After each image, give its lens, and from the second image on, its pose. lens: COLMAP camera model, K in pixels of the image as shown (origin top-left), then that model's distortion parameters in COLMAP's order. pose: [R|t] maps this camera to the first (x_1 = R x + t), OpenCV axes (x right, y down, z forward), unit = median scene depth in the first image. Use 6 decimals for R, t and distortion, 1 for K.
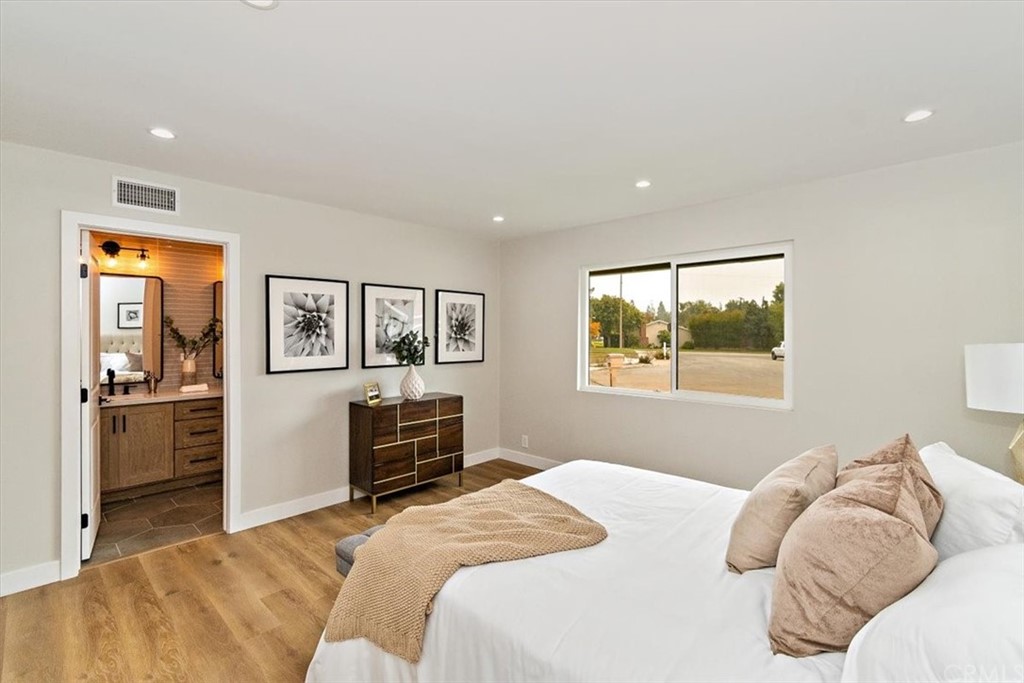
lens RADIAL K [[462.9, 0, 515.7], [0, 462.9, 337.9], [0, 0, 1]] dist [0.003551, 0.000028]
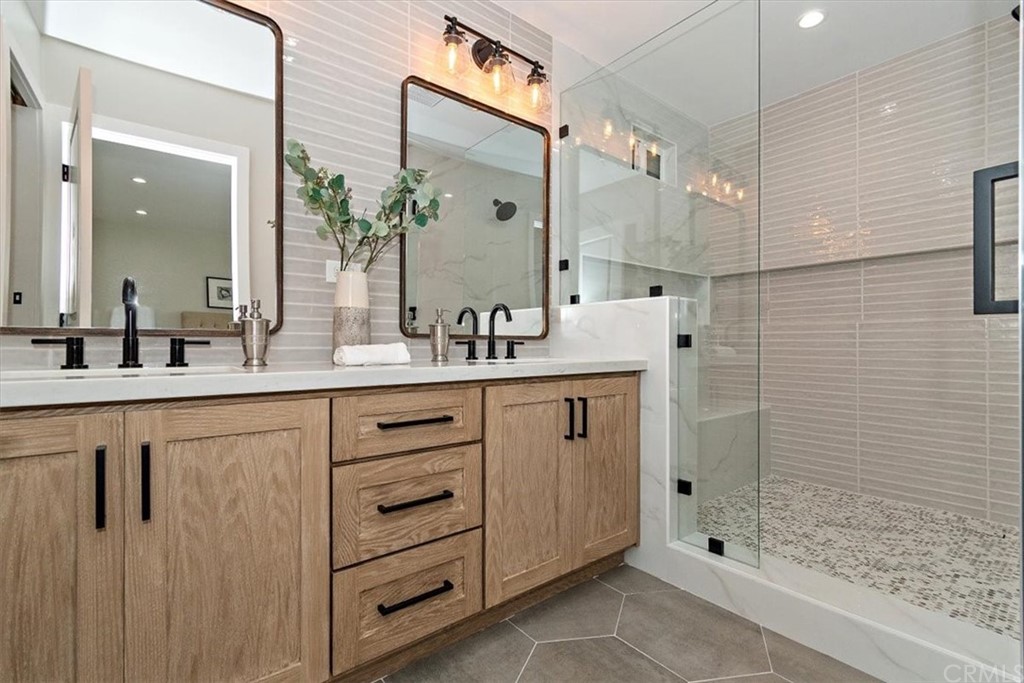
lens RADIAL K [[462.9, 0, 508.7], [0, 462.9, 346.0], [0, 0, 1]] dist [0.003551, 0.000028]
pose [[0.988707, -0.010057, -0.149520, -0.555049], [0.008238, 0.999884, -0.012780, 0.107756], [0.149632, 0.011404, 0.988676, 0.701260]]
